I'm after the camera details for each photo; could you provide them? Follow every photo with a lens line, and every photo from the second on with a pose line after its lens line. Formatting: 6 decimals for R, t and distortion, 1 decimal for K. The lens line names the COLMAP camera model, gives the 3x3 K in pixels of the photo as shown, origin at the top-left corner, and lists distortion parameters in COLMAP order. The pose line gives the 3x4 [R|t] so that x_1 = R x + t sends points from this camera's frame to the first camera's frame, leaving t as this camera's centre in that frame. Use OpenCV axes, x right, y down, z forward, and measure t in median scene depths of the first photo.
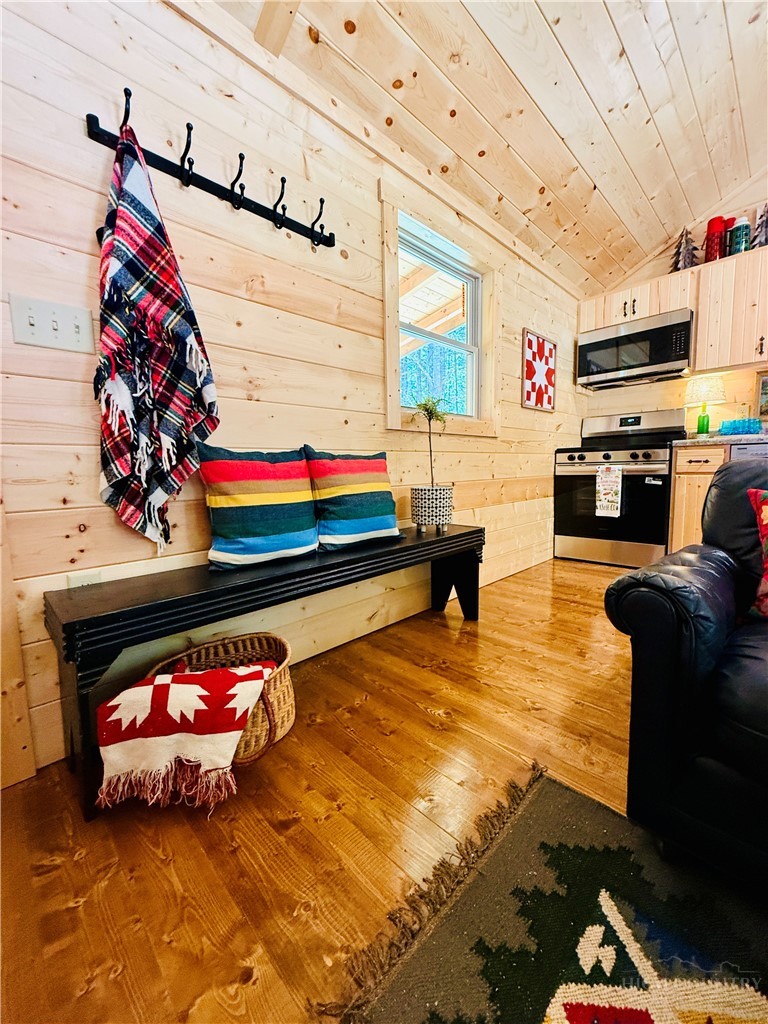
lens RADIAL K [[408.3, 0, 382.0], [0, 408.3, 510.5], [0, 0, 1]] dist [-0.001103, 0.000114]
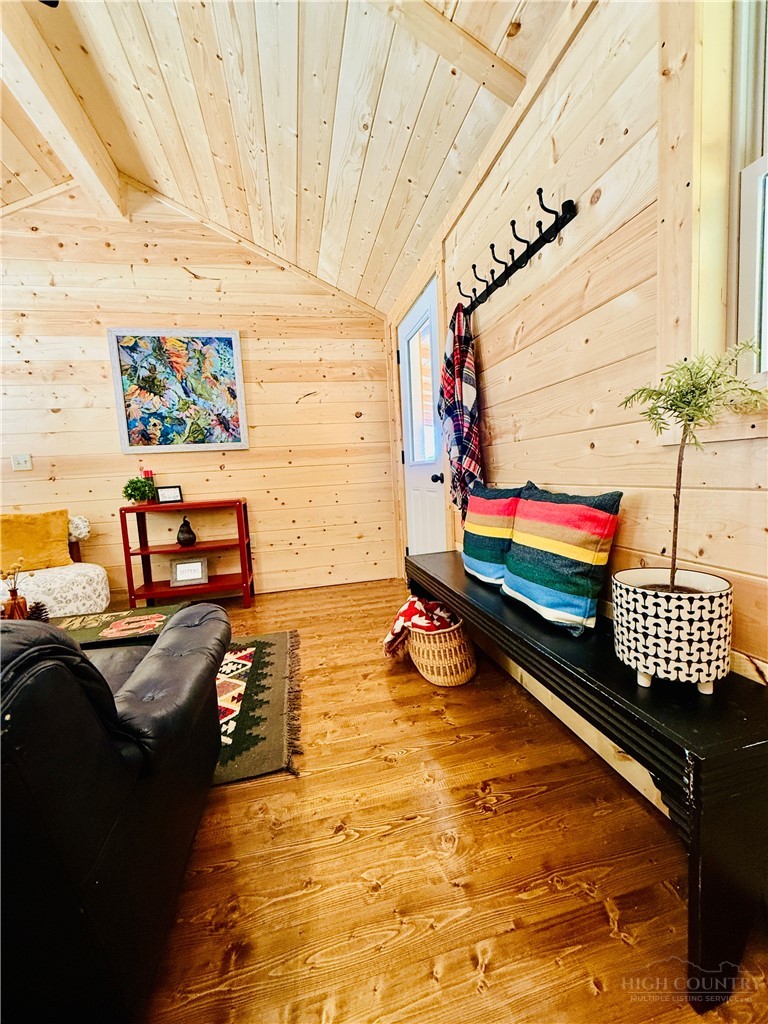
lens RADIAL K [[408.3, 0, 386.1], [0, 408.3, 510.8], [0, 0, 1]] dist [-0.001103, 0.000114]
pose [[-0.530291, 0.129991, -0.837791, 0.860813], [-0.020281, 0.985948, 0.165816, -0.266391], [0.847573, 0.104922, -0.520203, 1.327973]]
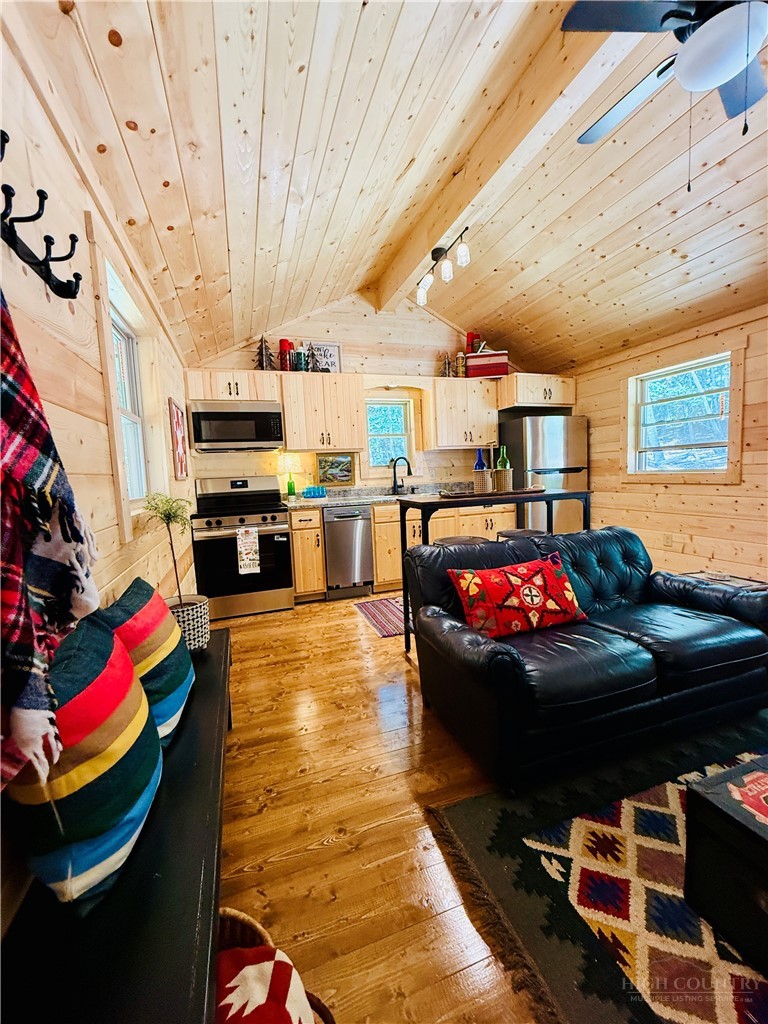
lens RADIAL K [[408.3, 0, 386.1], [0, 408.3, 509.7], [0, 0, 1]] dist [-0.001103, 0.000114]
pose [[0.430812, -0.078066, 0.899059, -0.599629], [0.126482, 0.991641, 0.025497, -0.295266], [-0.893534, 0.102730, 0.437085, 0.326076]]
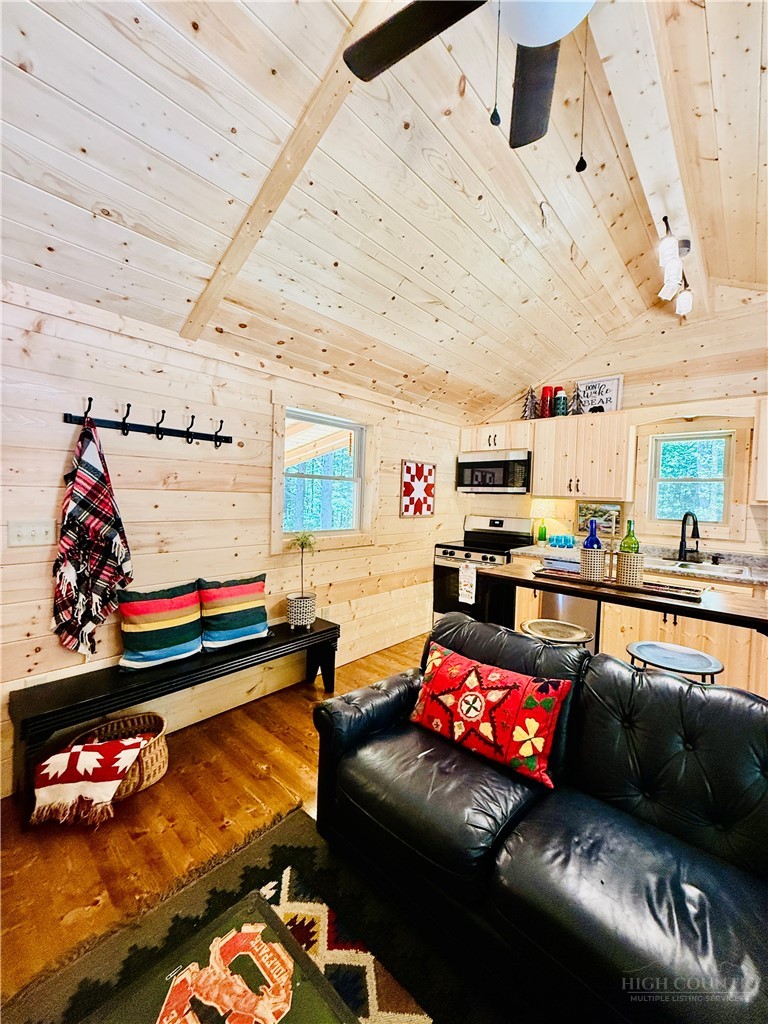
lens RADIAL K [[408.3, 0, 382.6], [0, 408.3, 510.2], [0, 0, 1]] dist [-0.001103, 0.000114]
pose [[0.996924, 0.050519, 0.059922, 0.415322], [-0.046379, 0.996567, -0.068576, -0.370243], [-0.063181, 0.065586, 0.995845, -0.602785]]
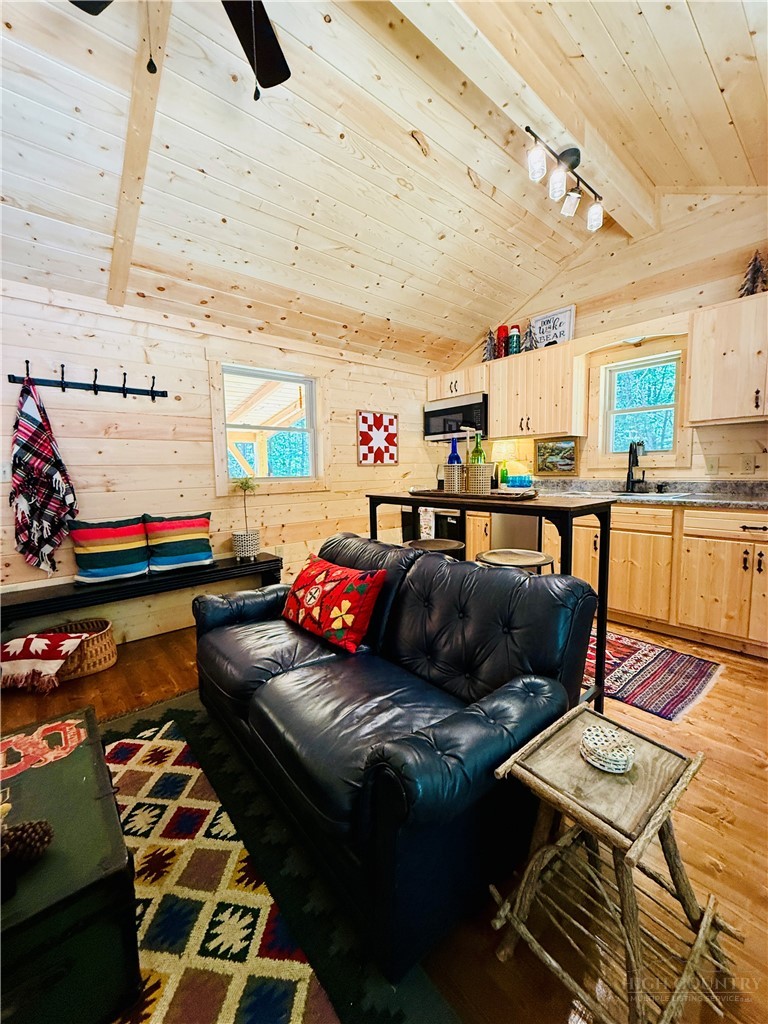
lens RADIAL K [[408.3, 0, 382.8], [0, 408.3, 510.4], [0, 0, 1]] dist [-0.001103, 0.000114]
pose [[0.997500, 0.010498, -0.069882, 1.051706], [-0.010606, 0.999943, -0.001176, -0.201750], [0.069866, 0.001914, 0.997555, -0.754279]]
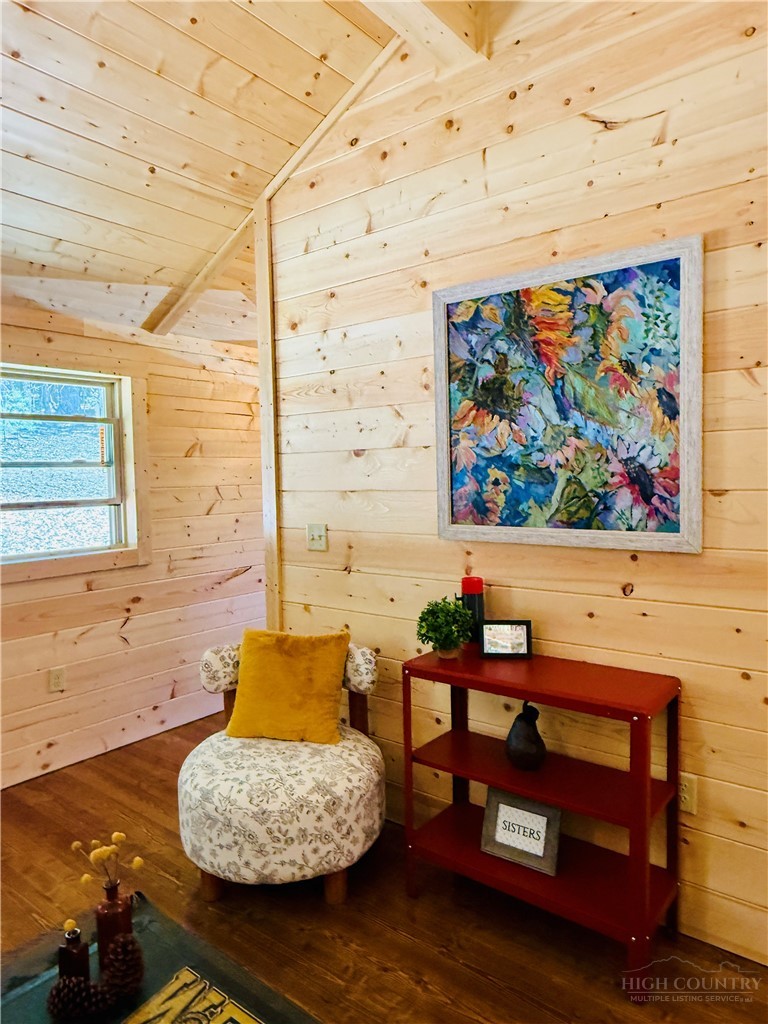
lens RADIAL K [[669.0, 0, 384.0], [0, 669.0, 509.0], [0, 0, 1]] dist [0.000103, -0.002048]
pose [[-0.992098, 0.045257, -0.117019, 0.325721], [0.026628, 0.987380, 0.156115, -0.454583], [0.122608, 0.151766, -0.980783, 0.883599]]
